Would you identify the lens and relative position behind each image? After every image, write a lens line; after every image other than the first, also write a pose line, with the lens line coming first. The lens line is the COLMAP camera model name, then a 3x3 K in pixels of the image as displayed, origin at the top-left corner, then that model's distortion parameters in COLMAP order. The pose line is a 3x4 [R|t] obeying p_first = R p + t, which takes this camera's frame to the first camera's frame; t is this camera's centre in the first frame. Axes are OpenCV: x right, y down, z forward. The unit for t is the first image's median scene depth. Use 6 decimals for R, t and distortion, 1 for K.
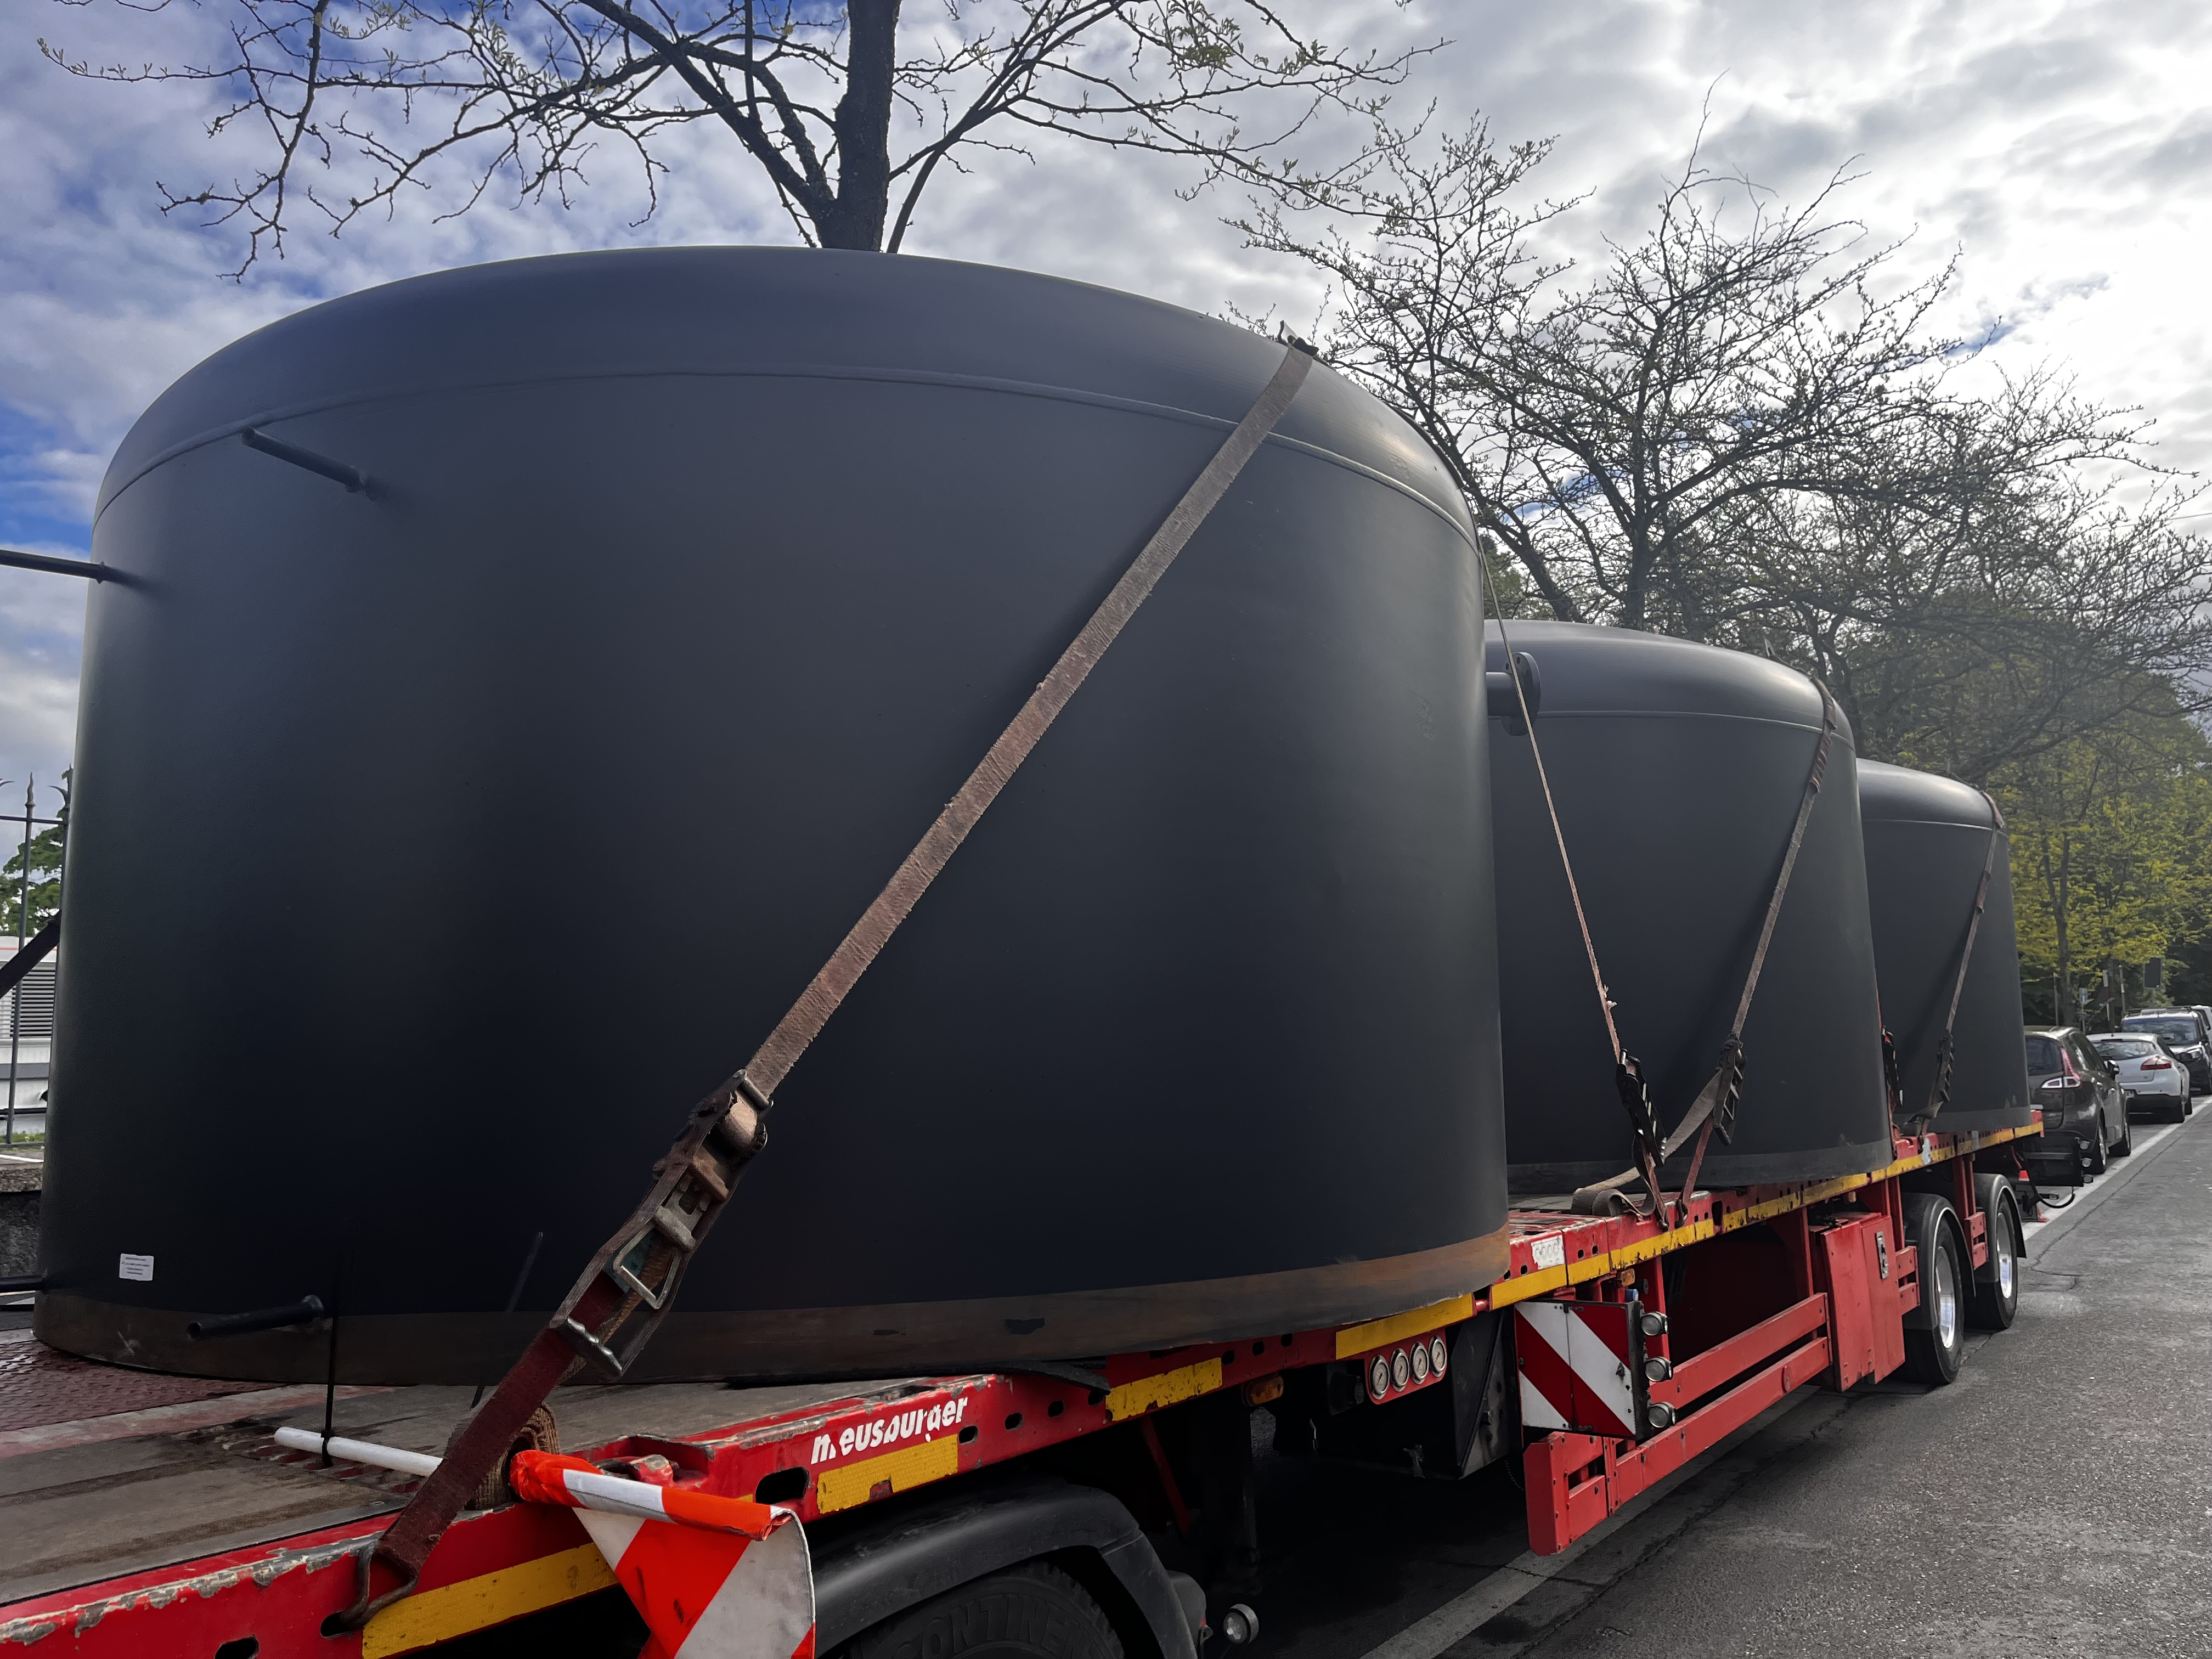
lens RADIAL K [[1647.3, 0, 1075.6], [0, 1647.3, 837.1], [0, 0, 1]] dist [0.068380, -0.077060]
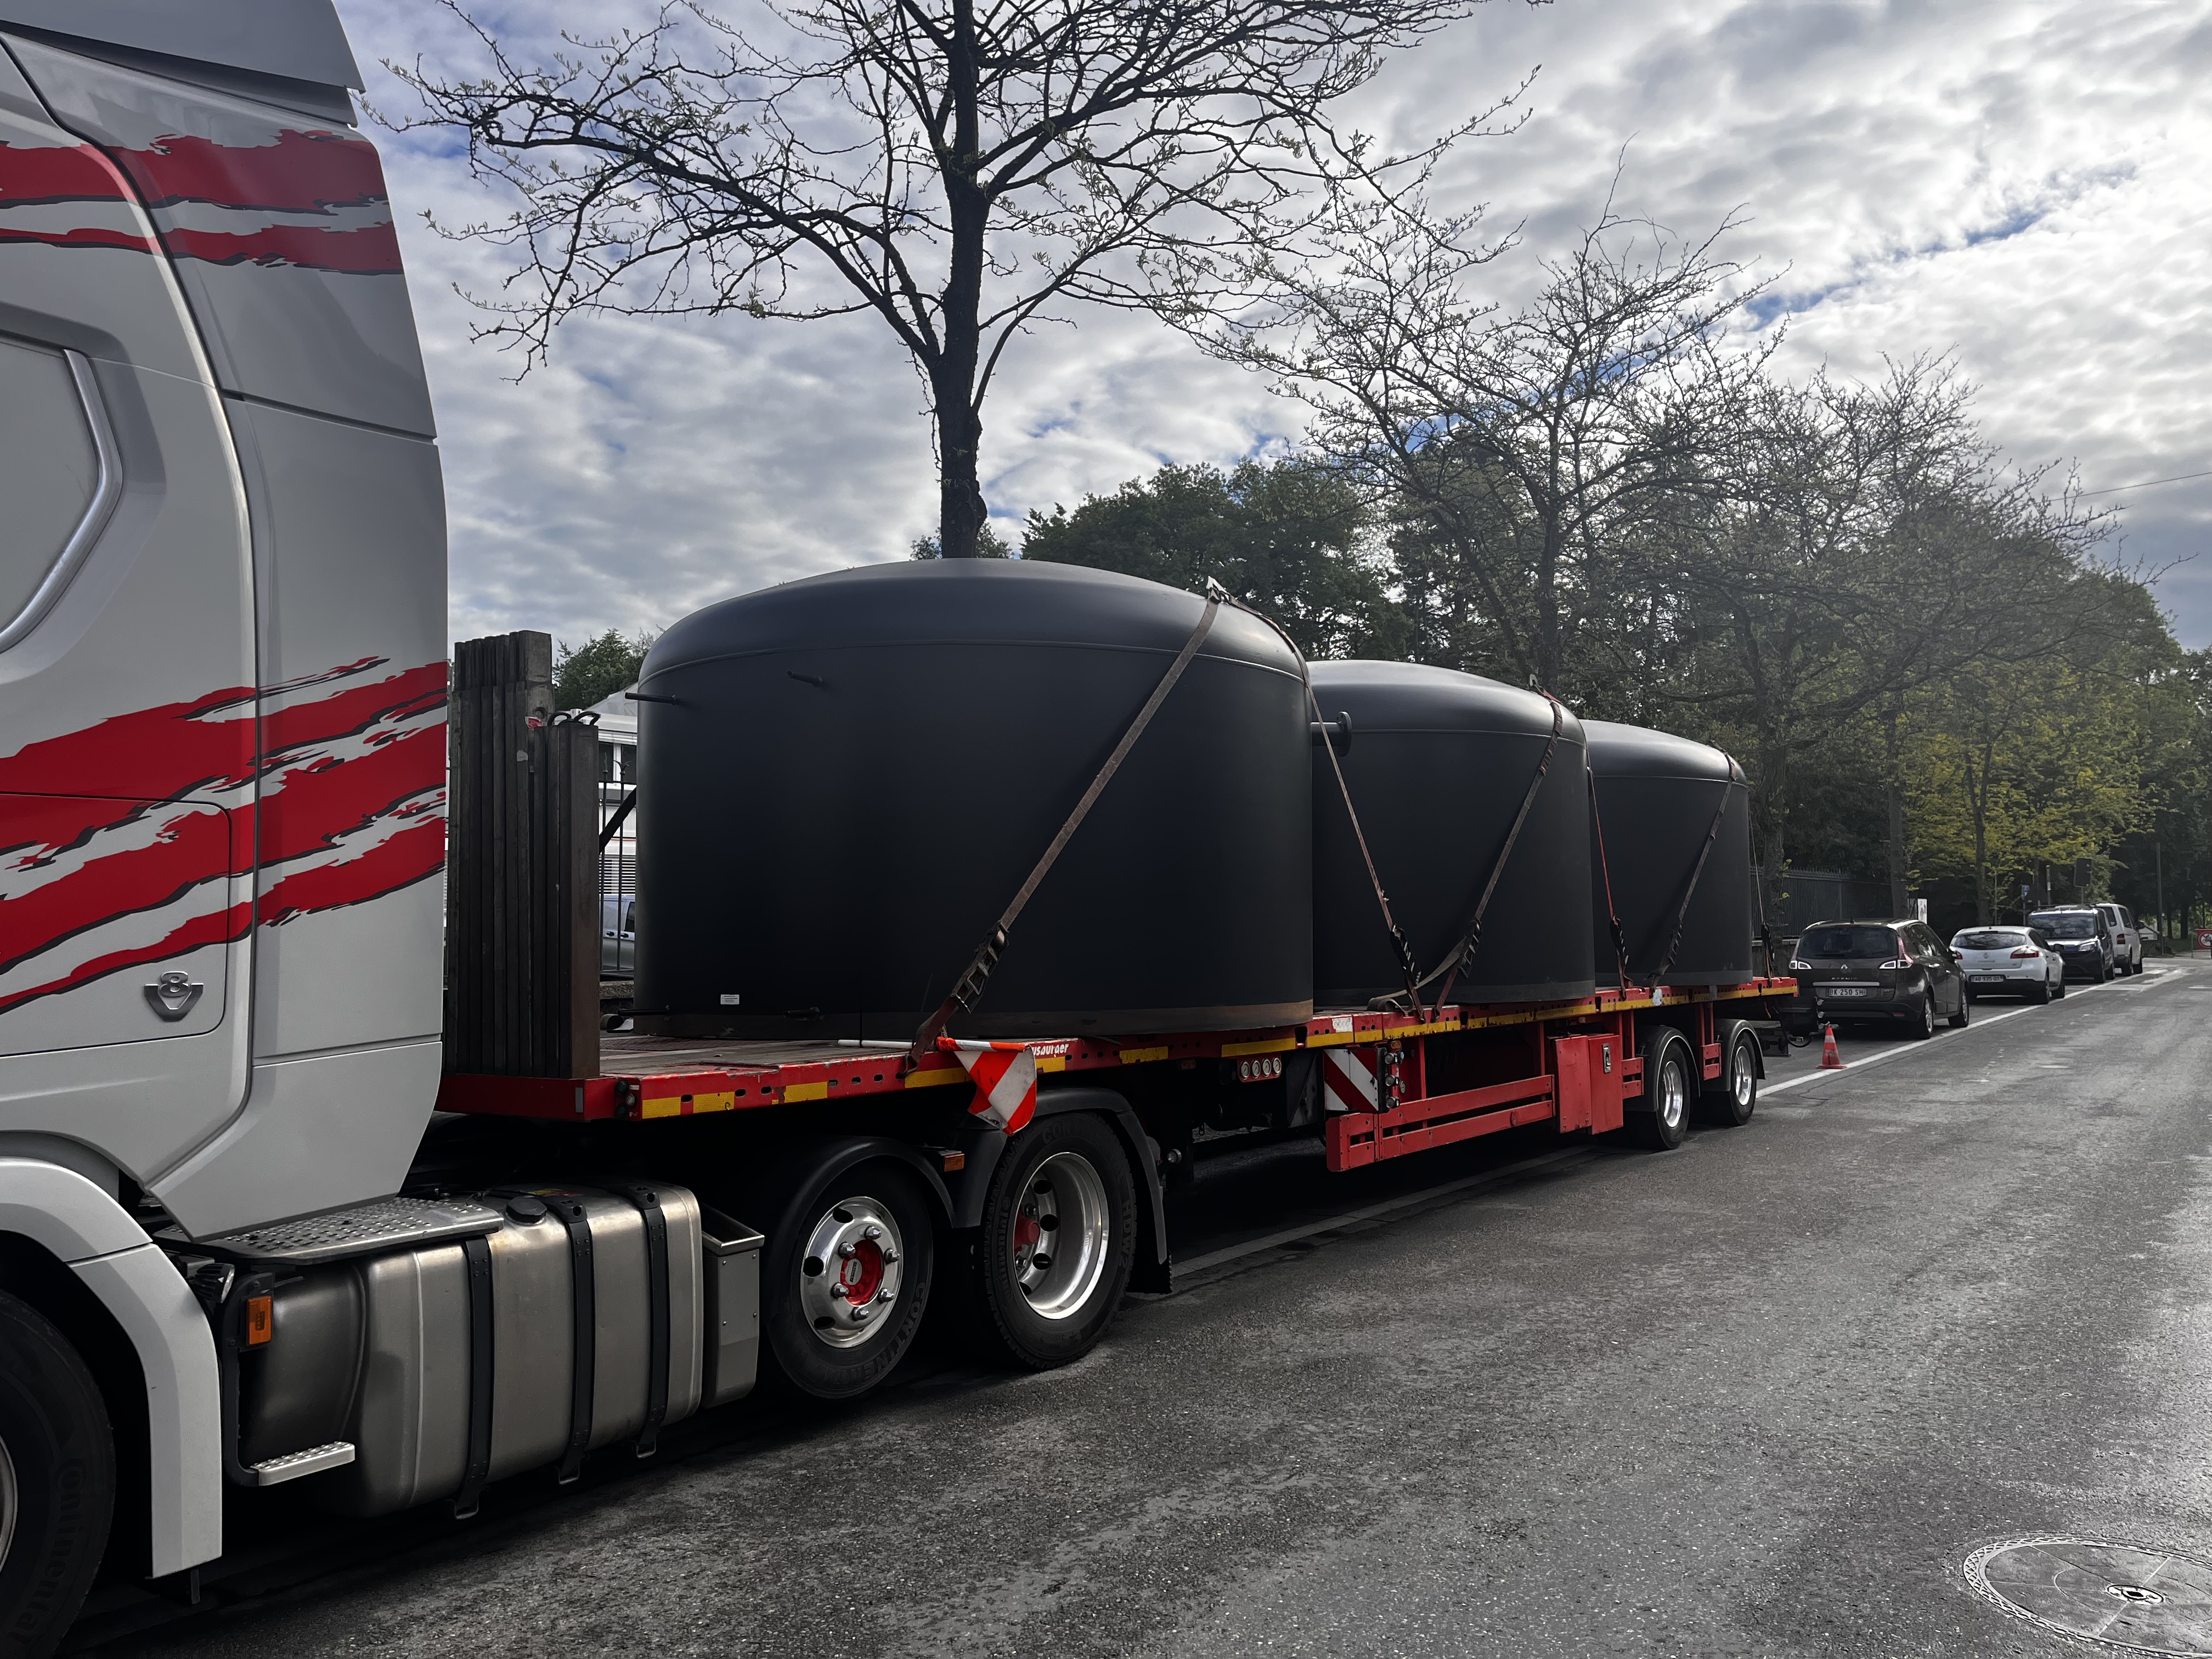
lens RADIAL K [[1676.6, 0, 1113.9], [0, 1676.6, 831.1], [0, 0, 1]] dist [0.067989, -0.130342]
pose [[0.999759, 0.011762, 0.018539, -0.021371], [-0.012951, 0.997778, 0.065359, -0.085719], [-0.017729, -0.065583, 0.997690, -0.783710]]
